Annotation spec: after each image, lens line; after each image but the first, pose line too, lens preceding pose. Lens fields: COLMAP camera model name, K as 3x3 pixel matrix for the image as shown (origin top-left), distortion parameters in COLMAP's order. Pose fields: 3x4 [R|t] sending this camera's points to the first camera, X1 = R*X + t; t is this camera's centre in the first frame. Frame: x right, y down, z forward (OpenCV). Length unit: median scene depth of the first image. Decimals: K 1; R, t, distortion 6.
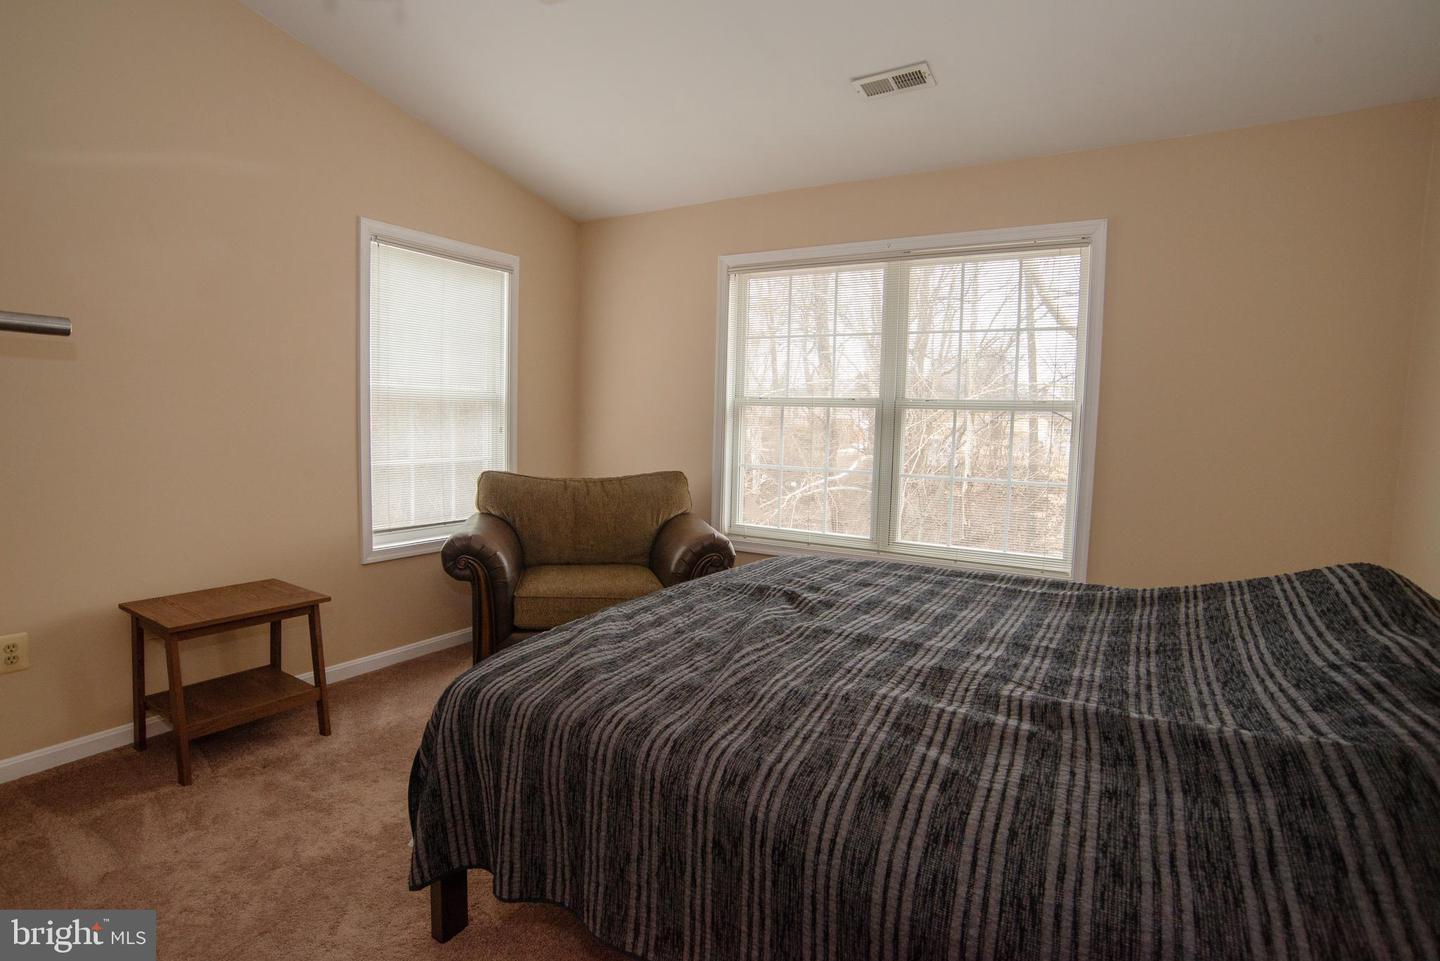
lens RADIAL K [[744.8, 0, 713.7], [0, 744.8, 482.3], [0, 0, 1]] dist [-0.100289, 0.047272]
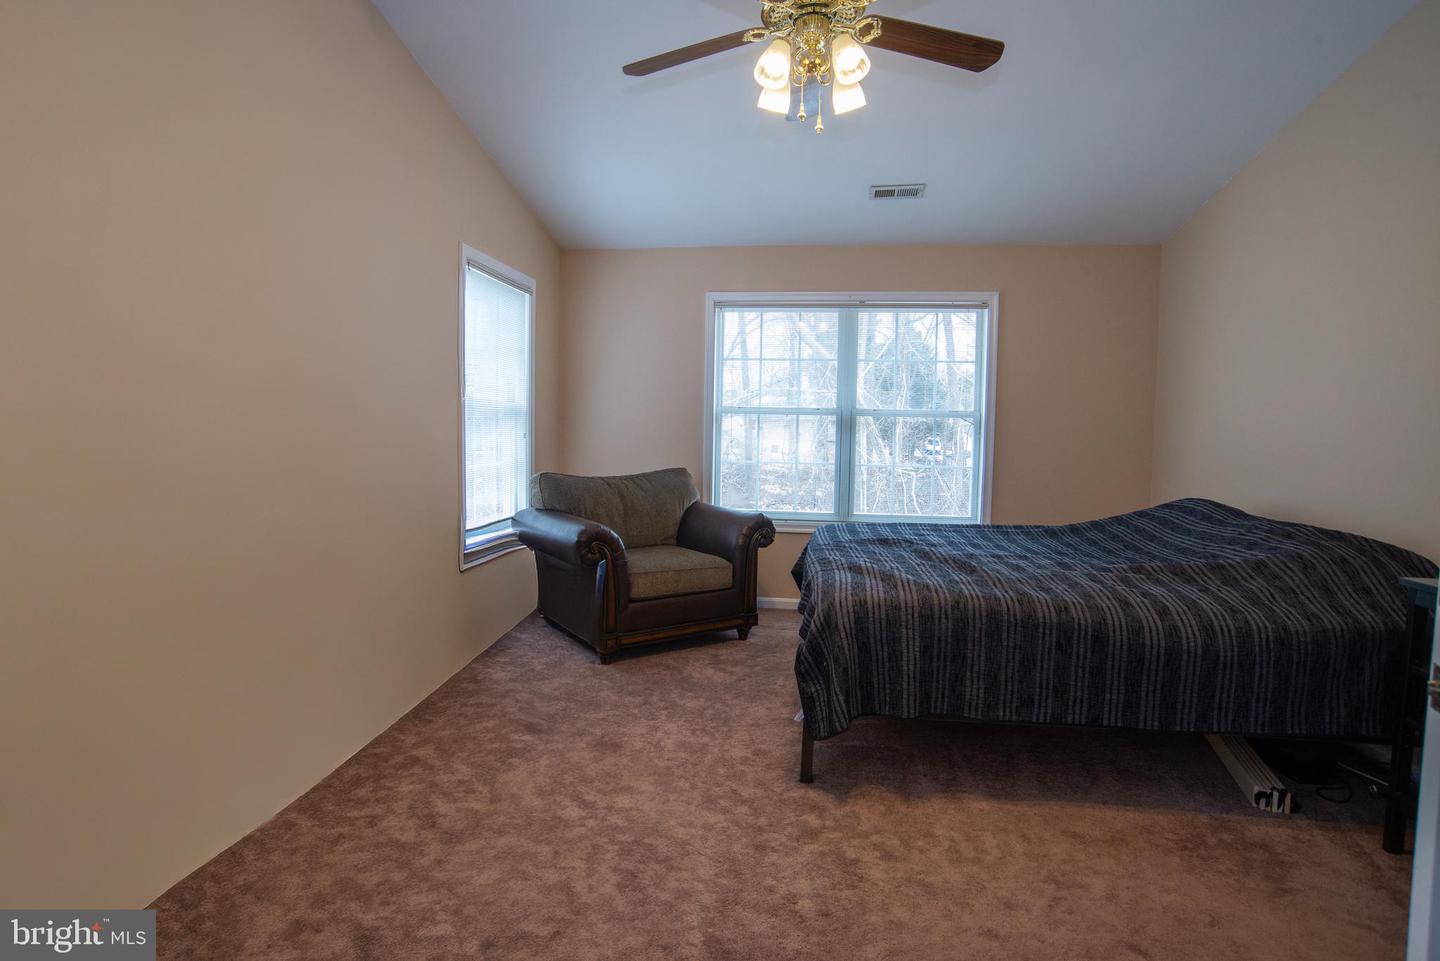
lens RADIAL K [[744.8, 0, 713.7], [0, 744.8, 482.3], [0, 0, 1]] dist [-0.100289, 0.047272]
pose [[0.914080, -0.039870, 0.403569, -1.517172], [0.039974, 0.999167, 0.008171, 0.003385], [-0.403559, 0.008663, 0.914913, -0.408288]]
